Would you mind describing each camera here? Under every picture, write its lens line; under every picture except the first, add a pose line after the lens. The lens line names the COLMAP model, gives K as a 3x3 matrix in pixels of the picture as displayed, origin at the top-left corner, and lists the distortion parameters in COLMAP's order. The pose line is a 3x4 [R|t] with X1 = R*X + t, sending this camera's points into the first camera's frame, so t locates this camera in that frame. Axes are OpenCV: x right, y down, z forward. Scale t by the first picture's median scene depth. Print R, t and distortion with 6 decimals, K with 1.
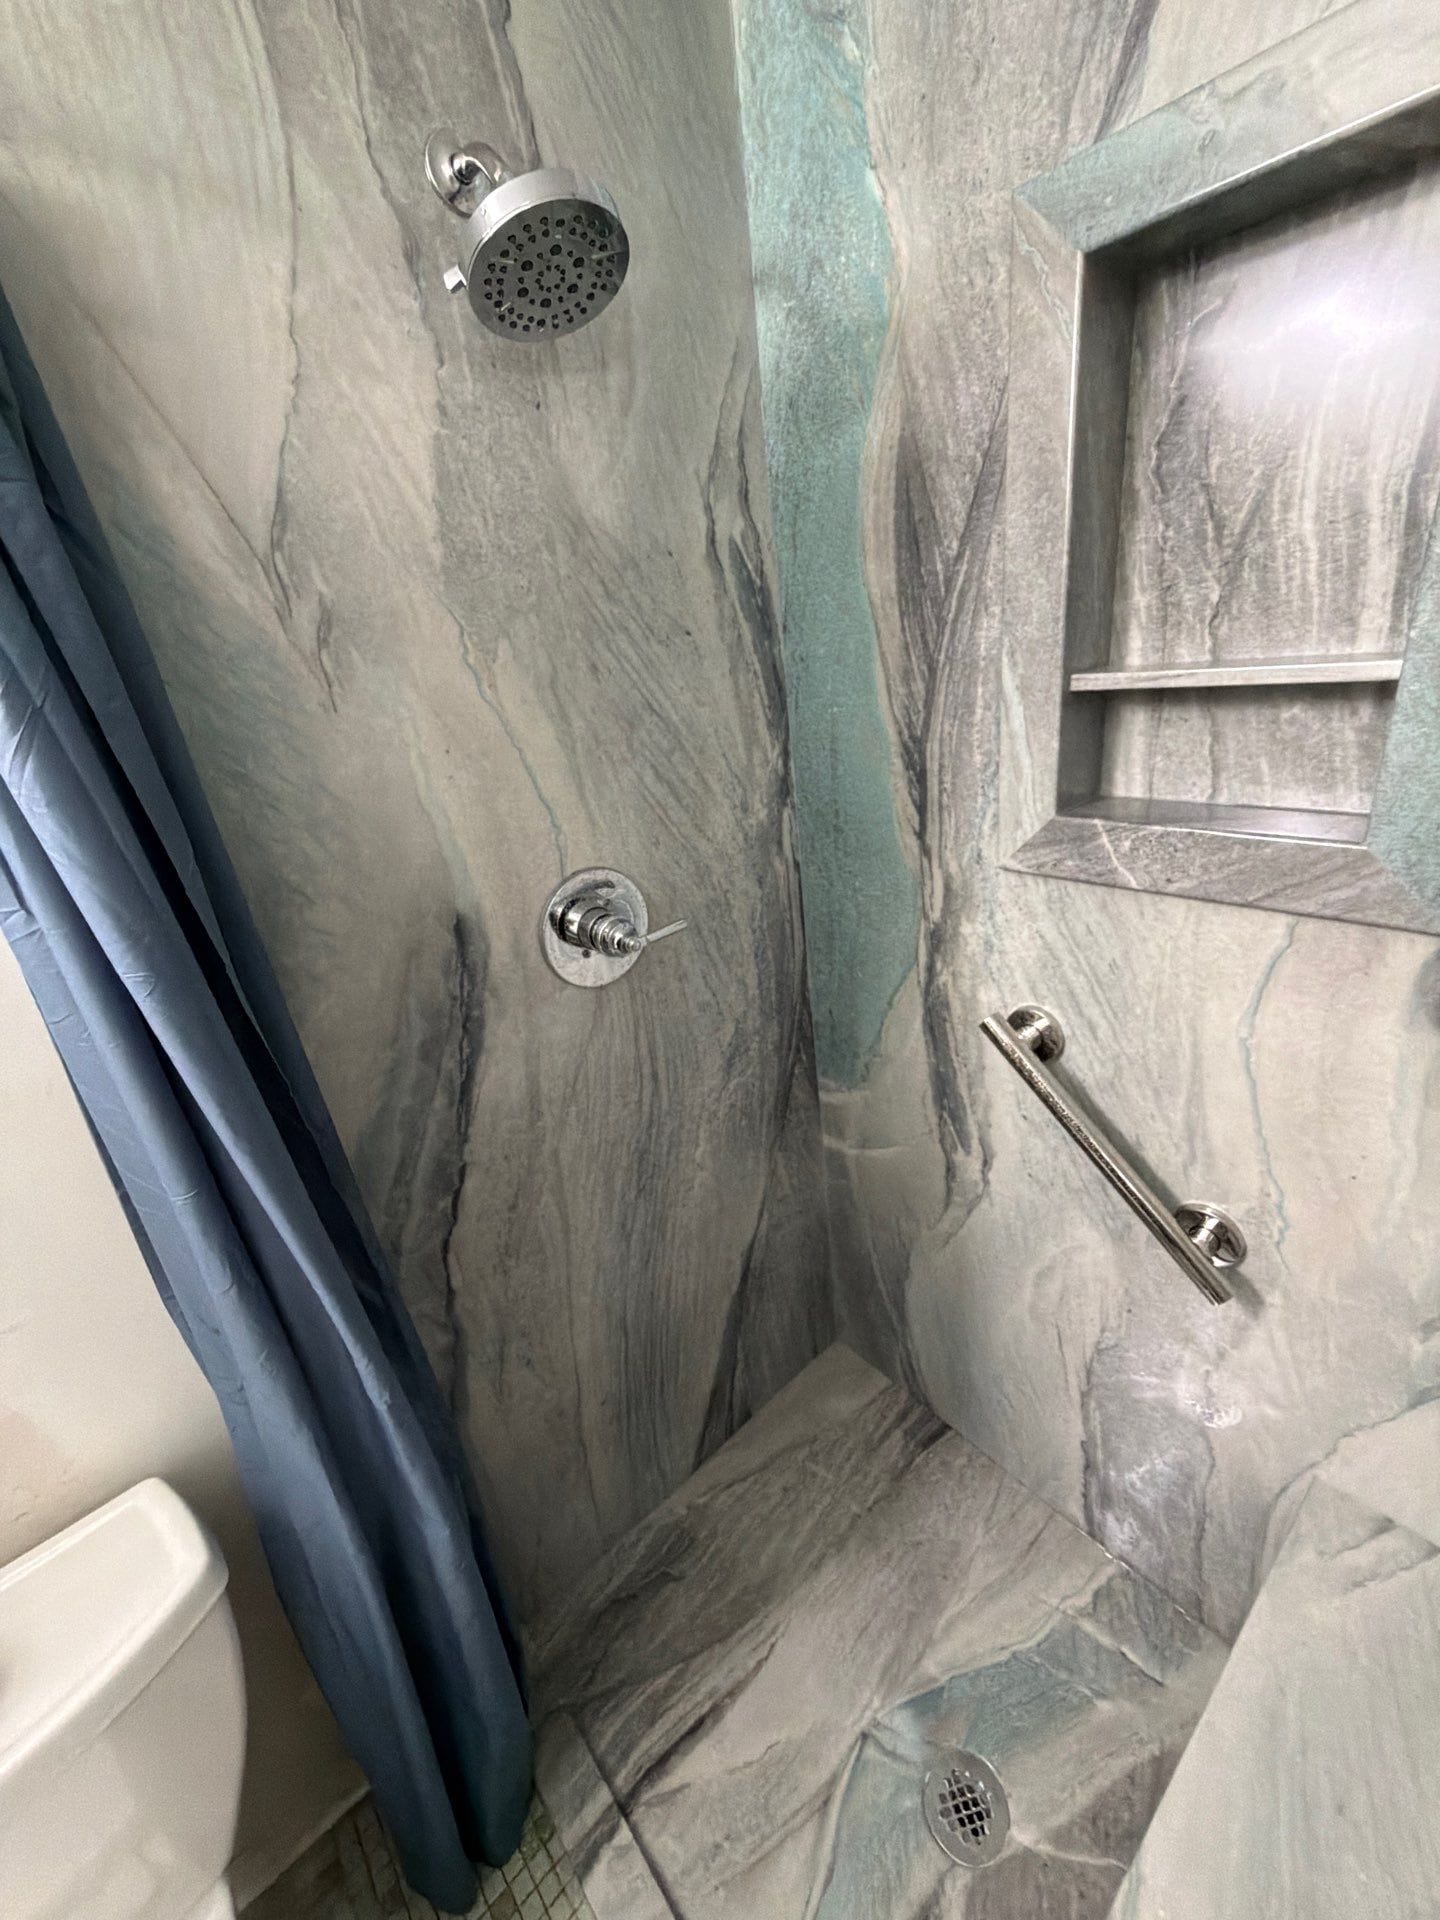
lens RADIAL K [[766.3, 0, 726.8], [0, 766.3, 958.8], [0, 0, 1]] dist [-0.001042, -0.000004]
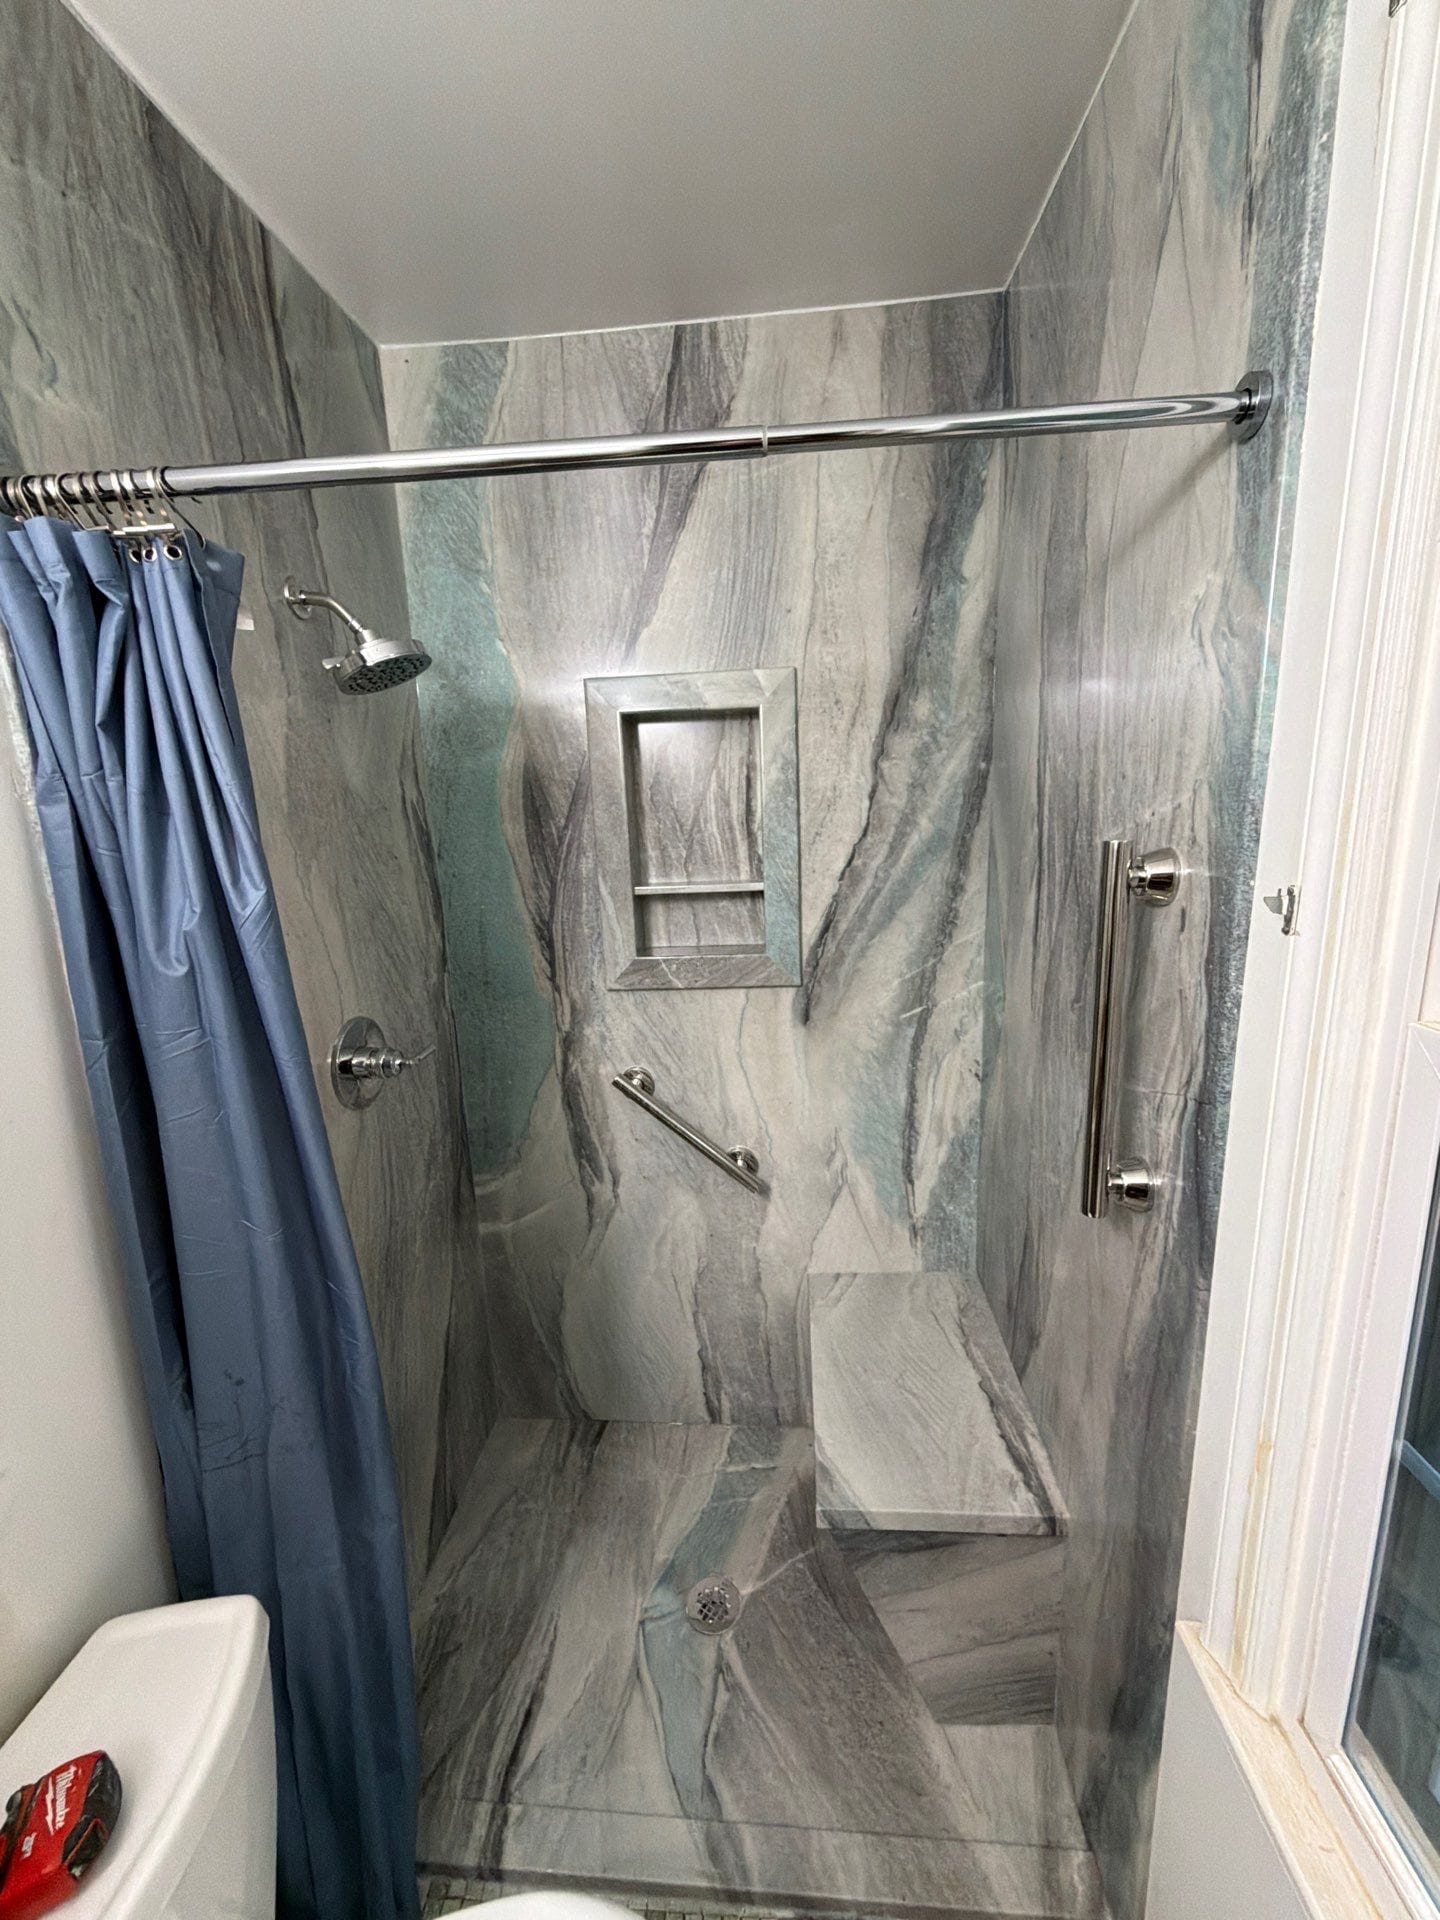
lens RADIAL K [[766.3, 0, 726.8], [0, 766.3, 958.8], [0, 0, 1]] dist [-0.001042, -0.000004]
pose [[0.698904, -0.054850, 0.713109, -0.691356], [0.238204, 0.957983, -0.159774, 0.157084], [-0.674382, 0.281532, 0.682604, -0.402862]]
